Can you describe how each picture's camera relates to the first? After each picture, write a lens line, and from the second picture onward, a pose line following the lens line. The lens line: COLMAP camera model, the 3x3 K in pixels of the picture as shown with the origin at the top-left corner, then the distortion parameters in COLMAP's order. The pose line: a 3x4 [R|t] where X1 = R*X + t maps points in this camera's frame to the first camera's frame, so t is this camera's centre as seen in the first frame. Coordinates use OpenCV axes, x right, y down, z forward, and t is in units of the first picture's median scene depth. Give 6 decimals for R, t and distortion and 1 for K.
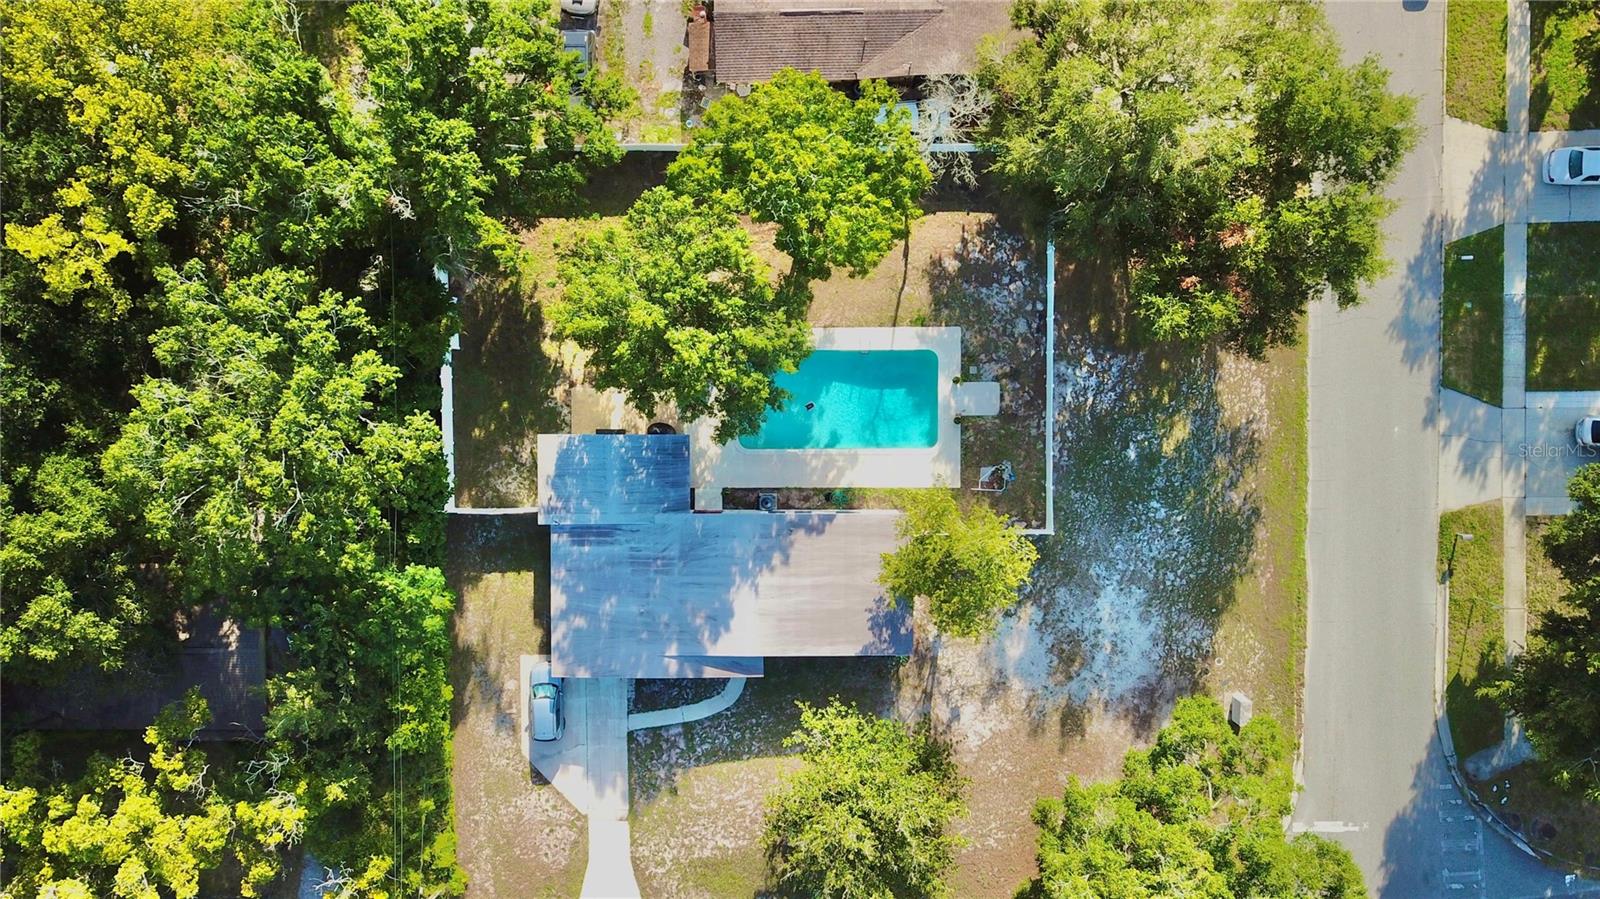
lens RADIAL K [[1218.5, 0, 800.0], [0, 1218.5, 449.5], [0, 0, 1]] dist [0.025881, 0.001243]
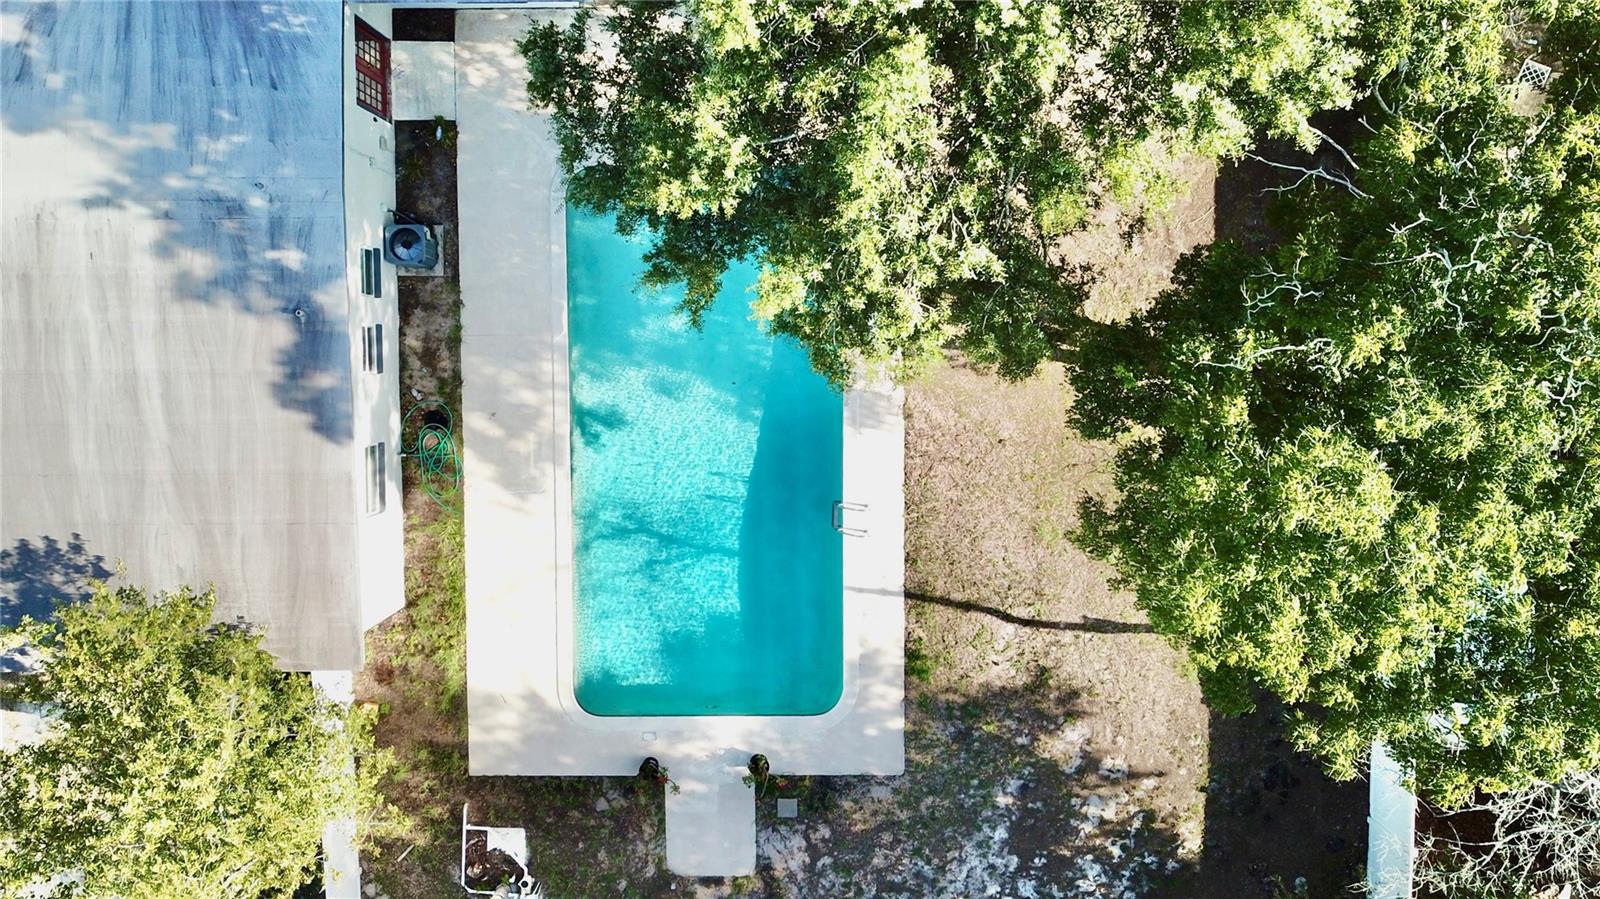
lens RADIAL K [[1218.5, 0, 800.0], [0, 1218.5, 449.5], [0, 0, 1]] dist [0.025881, 0.001243]
pose [[-0.005664, 0.996815, 0.079550, 0.003571], [-0.999216, -0.002524, -0.039516, -0.054201], [-0.039189, -0.079712, 0.996047, 0.636596]]
